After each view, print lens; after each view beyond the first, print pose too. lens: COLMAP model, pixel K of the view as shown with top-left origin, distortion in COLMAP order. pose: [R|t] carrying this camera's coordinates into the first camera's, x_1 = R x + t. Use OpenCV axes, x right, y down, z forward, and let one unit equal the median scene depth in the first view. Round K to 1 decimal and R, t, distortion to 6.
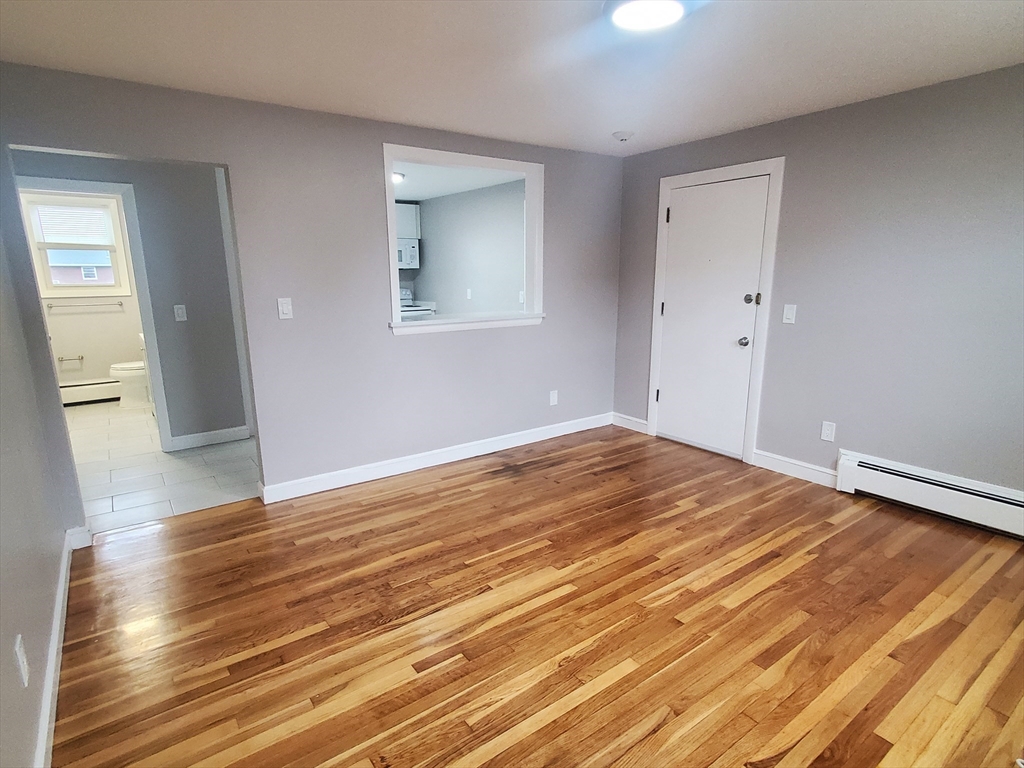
lens RADIAL K [[552.4, 0, 506.3], [0, 552.4, 402.0], [0, 0, 1]] dist [-0.001608, -0.000035]
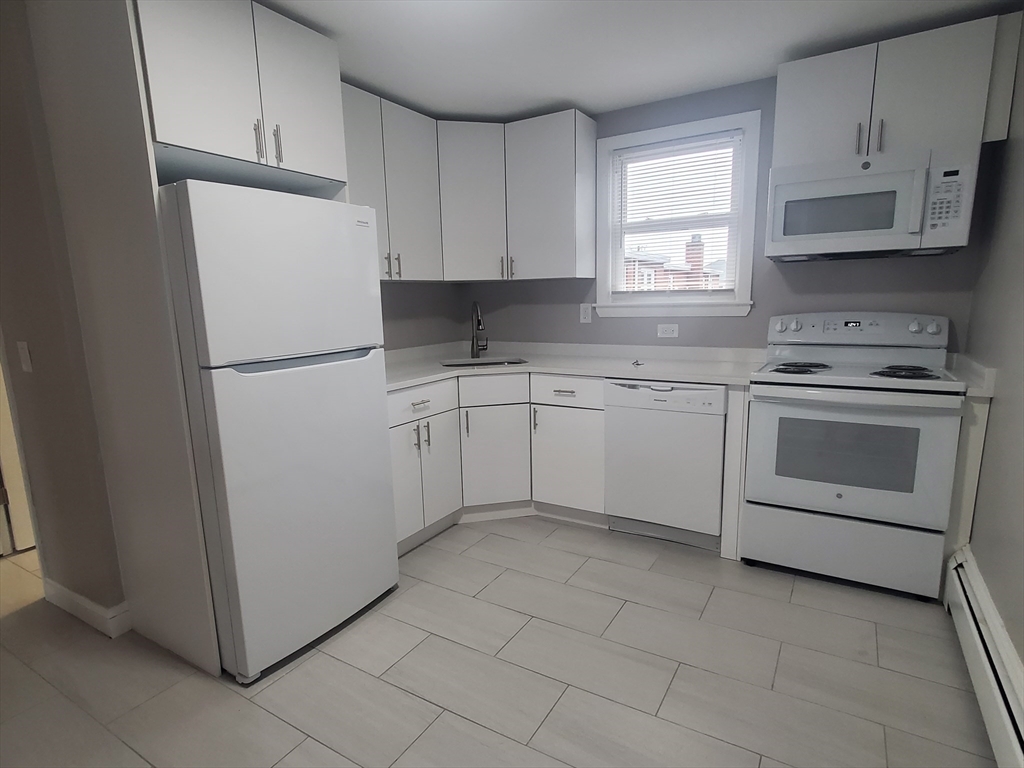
lens RADIAL K [[552.4, 0, 506.3], [0, 552.4, 402.0], [0, 0, 1]] dist [-0.001608, -0.000035]
pose [[0.388271, 0.172013, -0.905349, 0.023640], [-0.197363, 0.975152, 0.100633, -0.145752], [0.900163, 0.139609, 0.412572, 0.683622]]
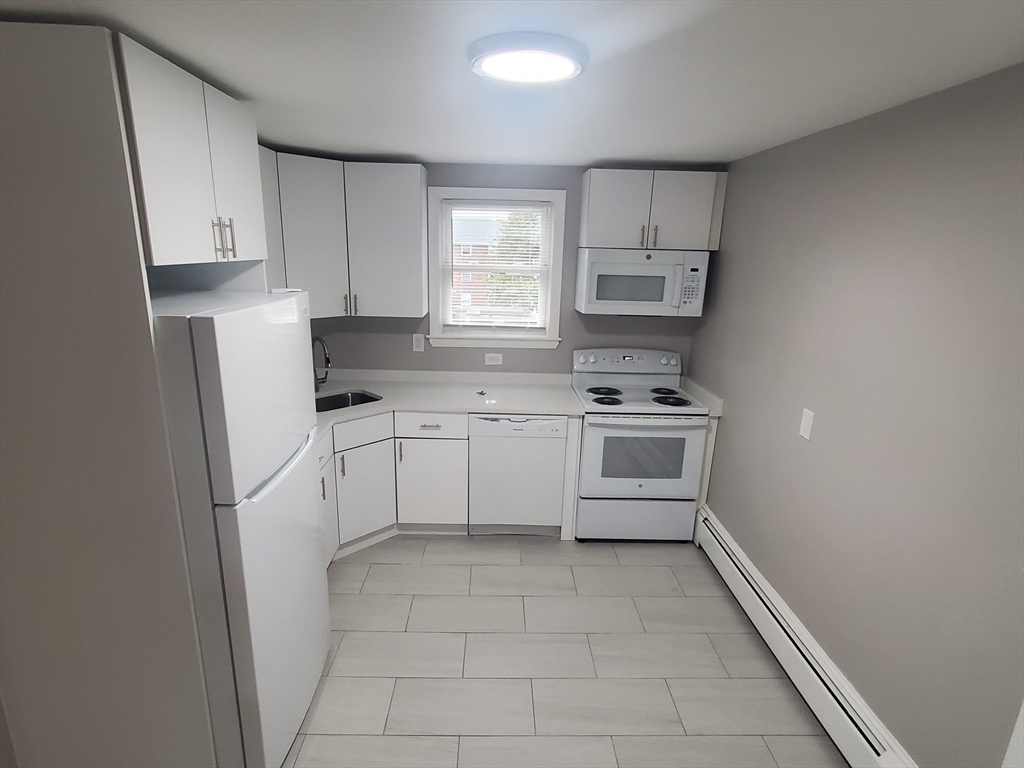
lens RADIAL K [[552.4, 0, 506.3], [0, 552.4, 402.0], [0, 0, 1]] dist [-0.001608, -0.000035]
pose [[0.823402, 0.185178, -0.536394, -0.035121], [-0.167531, 0.982451, 0.081997, -0.186222], [0.542164, 0.022346, 0.839975, 0.545862]]
